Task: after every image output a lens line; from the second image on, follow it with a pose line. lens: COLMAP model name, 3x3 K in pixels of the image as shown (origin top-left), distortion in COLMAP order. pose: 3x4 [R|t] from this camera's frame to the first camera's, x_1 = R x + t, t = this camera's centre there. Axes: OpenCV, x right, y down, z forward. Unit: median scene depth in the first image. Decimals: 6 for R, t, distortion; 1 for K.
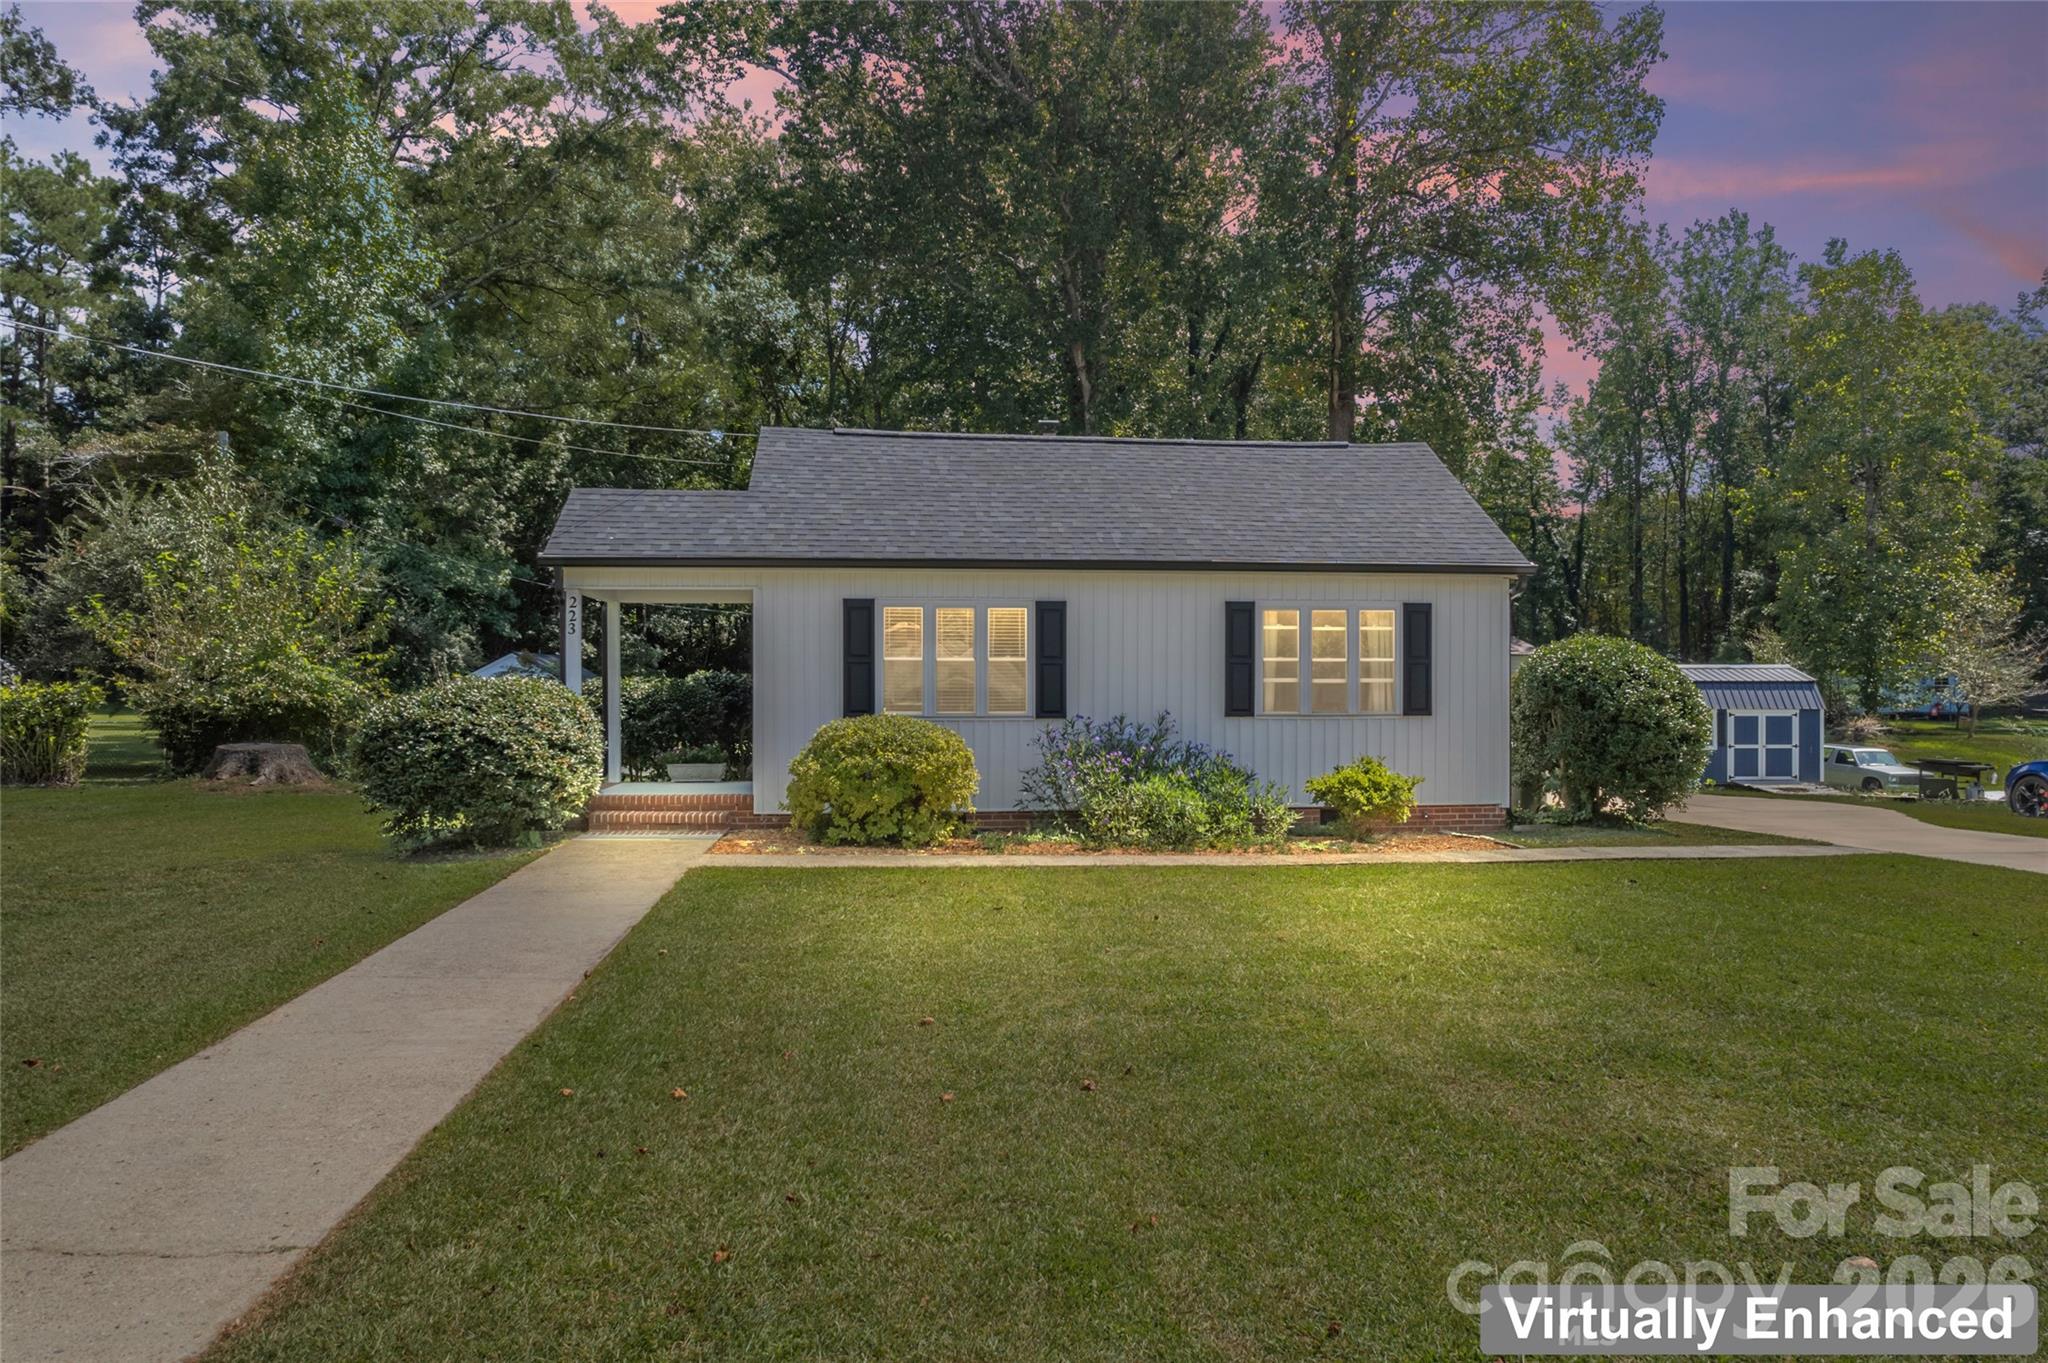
lens RADIAL K [[1318.3, 0, 1036.8], [0, 1318.3, 682.6], [0, 0, 1]] dist [-0.072615, 0.070713]
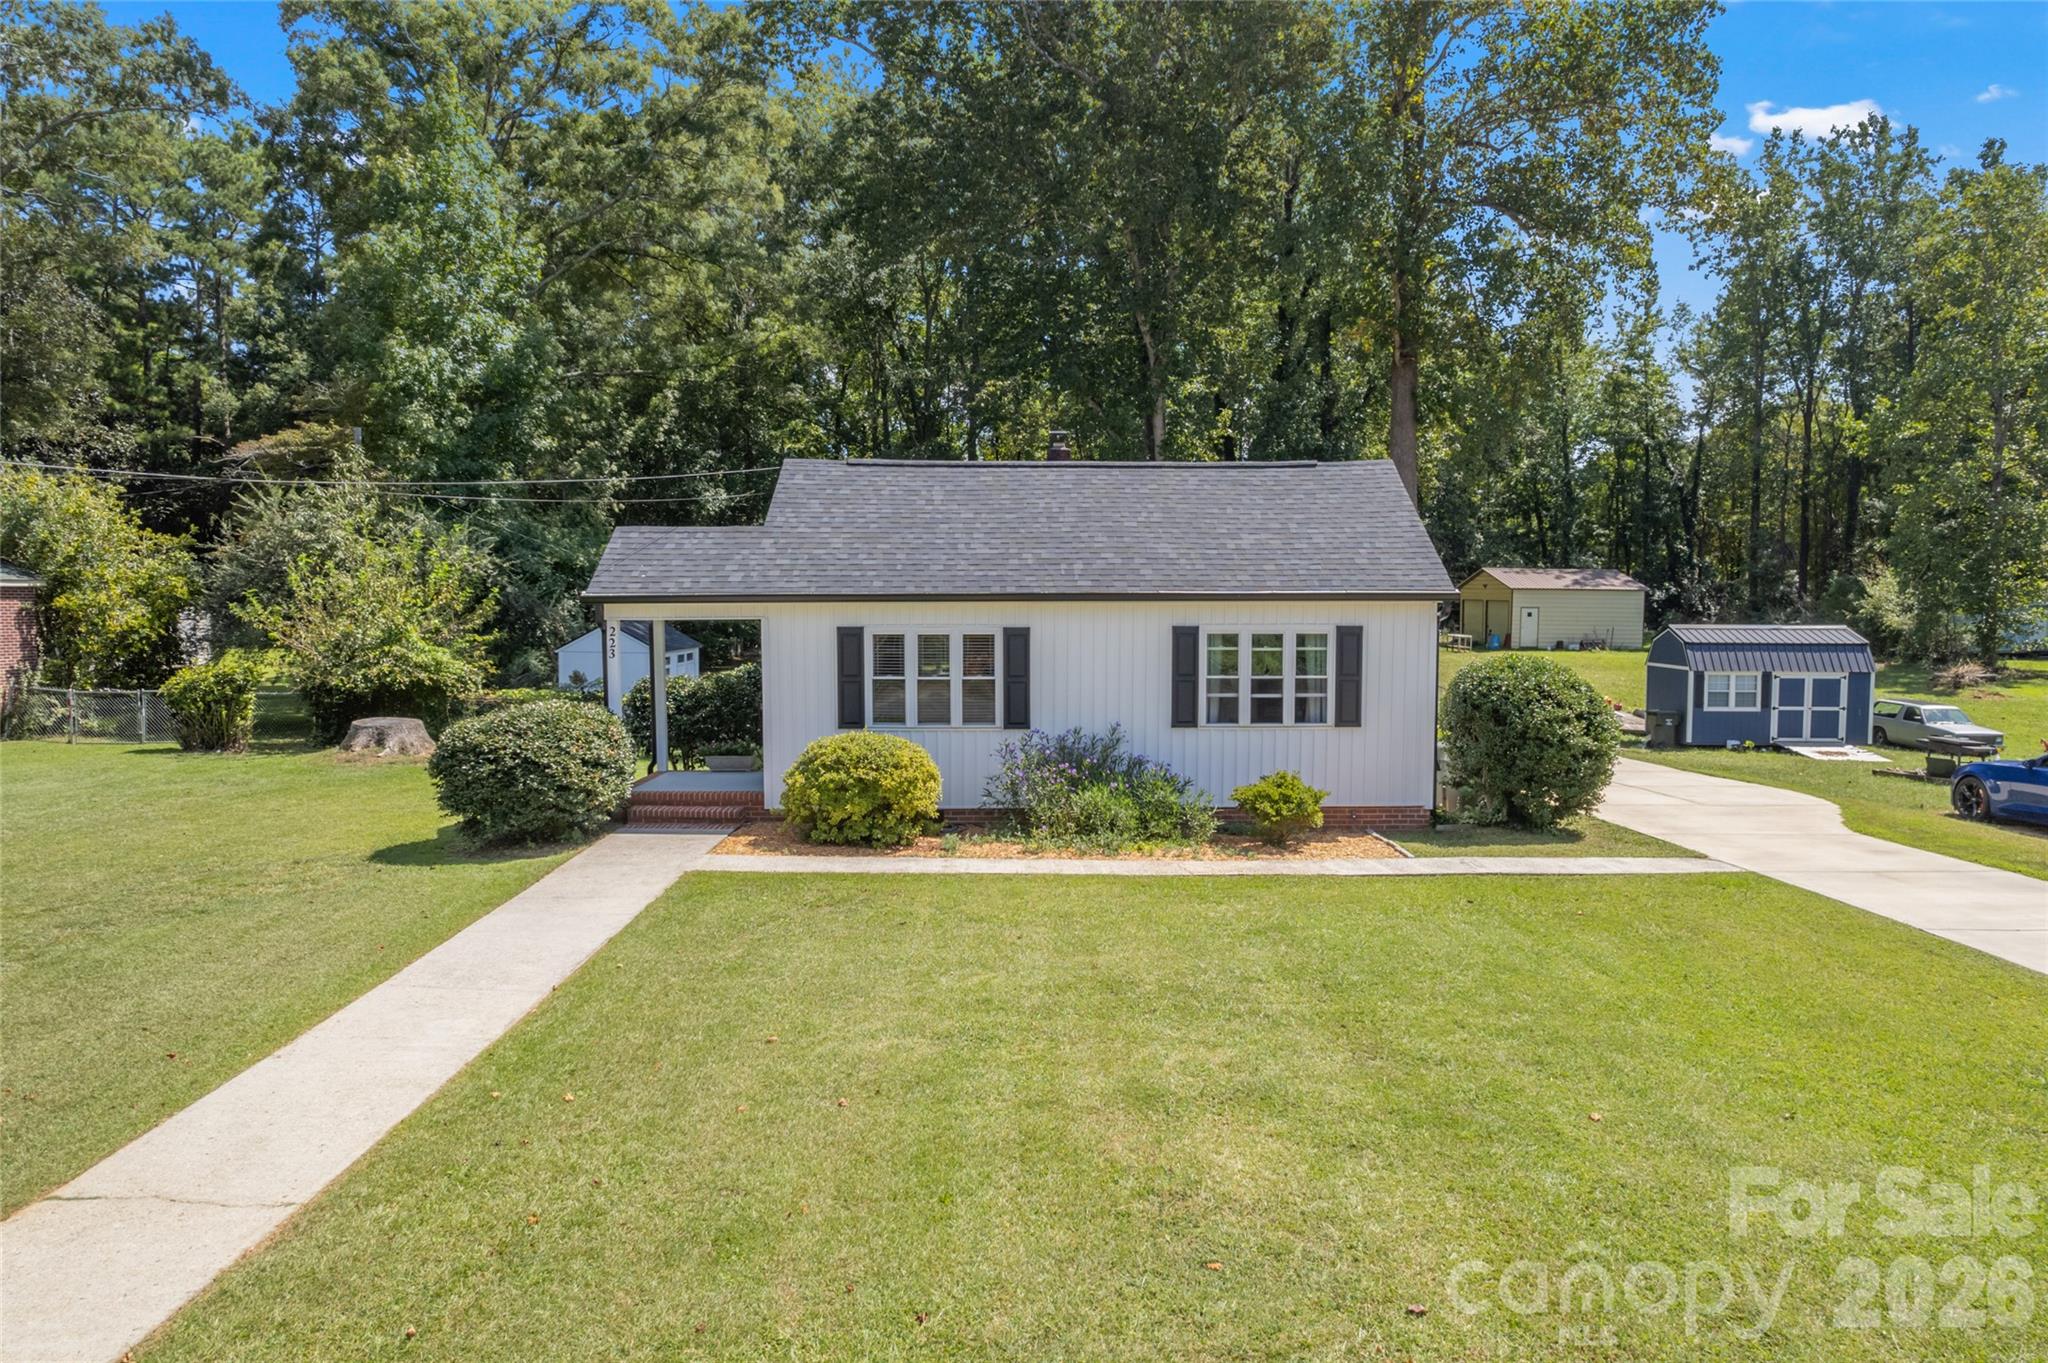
lens RADIAL K [[1322.8, 0, 1033.7], [0, 1322.8, 677.4], [0, 0, 1]] dist [-0.072545, 0.072238]
pose [[0.994205, 0.005510, -0.107361, 0.088811], [0.001777, 0.997707, 0.067656, -0.057070], [0.107488, -0.067454, 0.991915, -0.084841]]
